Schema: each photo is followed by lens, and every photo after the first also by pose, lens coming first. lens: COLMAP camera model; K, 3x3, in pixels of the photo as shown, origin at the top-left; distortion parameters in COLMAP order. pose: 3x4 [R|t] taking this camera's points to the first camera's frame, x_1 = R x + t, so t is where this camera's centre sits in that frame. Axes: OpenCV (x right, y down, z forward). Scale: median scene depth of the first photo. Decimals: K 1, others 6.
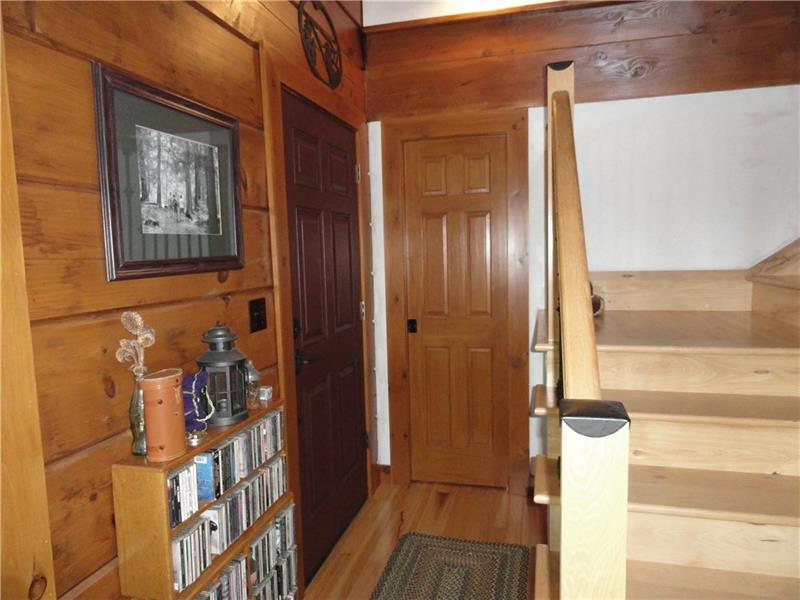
lens RADIAL K [[560.5, 0, 400.0], [0, 560.5, 300.0], [0, 0, 1]] dist [-0.023463, 0.043033]
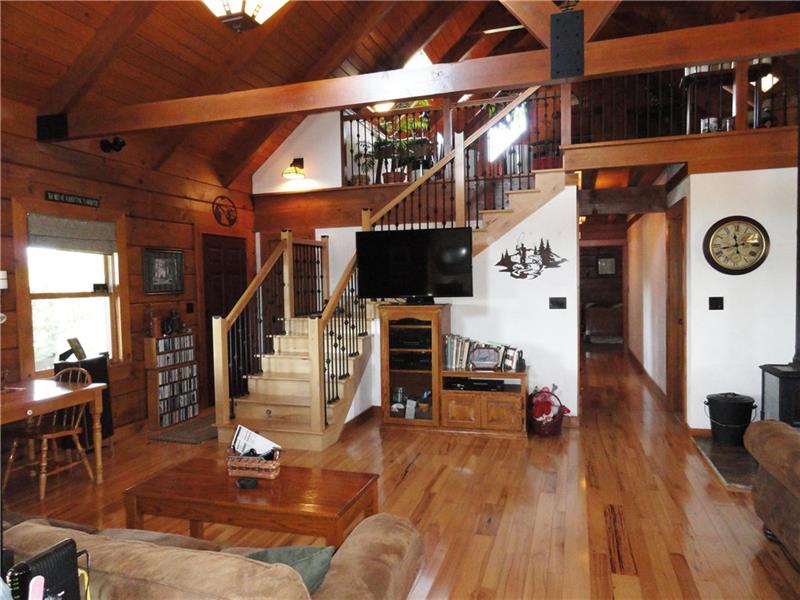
lens RADIAL K [[560.5, 0, 400.0], [0, 560.5, 300.0], [0, 0, 1]] dist [-0.023463, 0.043033]
pose [[0.997711, 0.006355, -0.067323, 1.182517], [-0.009890, 0.998582, -0.052307, 0.138840], [0.066895, 0.052853, 0.996359, -2.156251]]
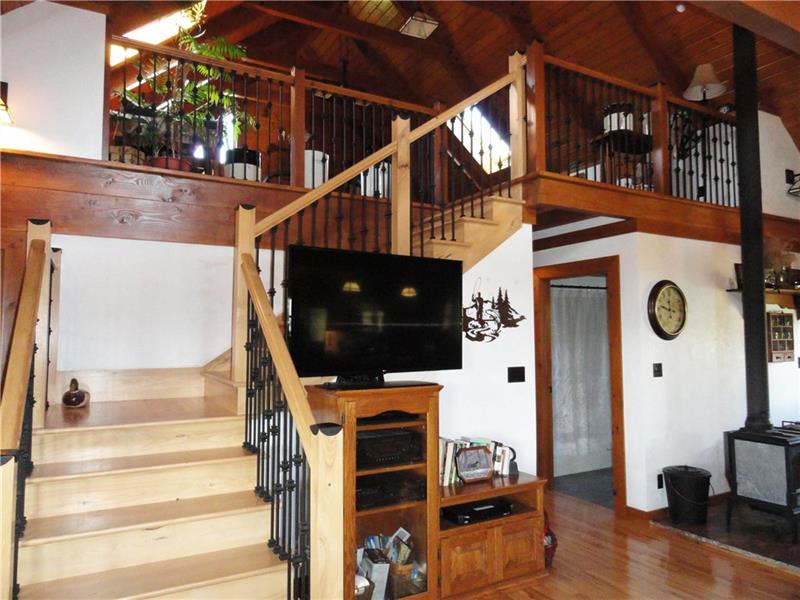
lens RADIAL K [[560.5, 0, 400.0], [0, 560.5, 300.0], [0, 0, 1]] dist [-0.023463, 0.043033]
pose [[0.727308, 0.066951, 0.683038, 0.006788], [0.046799, 0.988076, -0.146683, 0.012039], [-0.684714, 0.138649, 0.715502, -0.565235]]
